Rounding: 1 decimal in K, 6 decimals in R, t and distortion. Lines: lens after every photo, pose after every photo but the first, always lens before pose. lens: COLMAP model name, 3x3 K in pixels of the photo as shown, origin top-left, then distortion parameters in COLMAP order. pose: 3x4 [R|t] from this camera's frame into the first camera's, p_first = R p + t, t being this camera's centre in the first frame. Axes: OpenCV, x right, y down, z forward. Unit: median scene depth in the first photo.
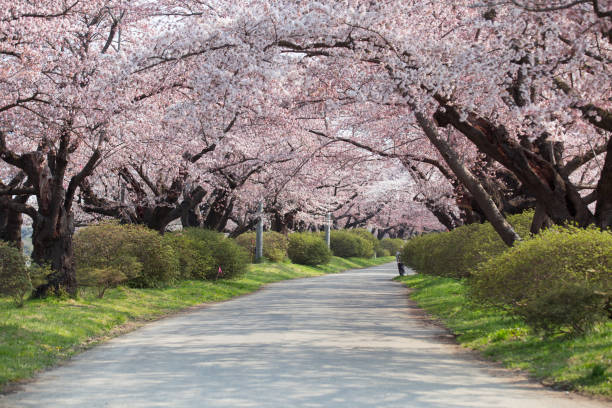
lens RADIAL K [[2083.1, 0, 306.0], [0, 2083.1, 204.0], [0, 0, 1]] dist [0.030609, 1.712971]
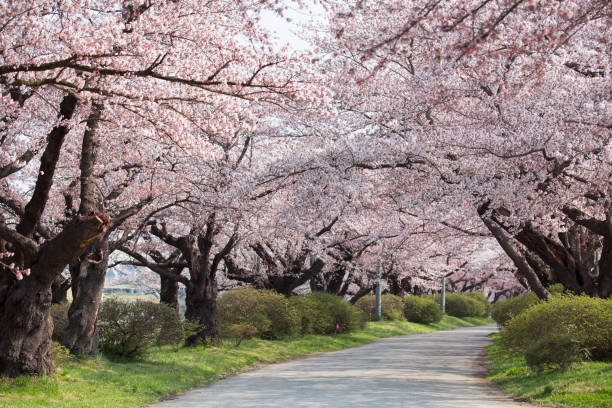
lens RADIAL K [[2083.1, 0, 306.0], [0, 2083.1, 204.0], [0, 0, 1]] dist [0.030609, 1.712971]
pose [[0.997238, -0.000391, -0.074267, 0.034944], [-0.001742, 0.999588, -0.028658, -0.005811], [0.074248, 0.028708, 0.996827, -0.254643]]
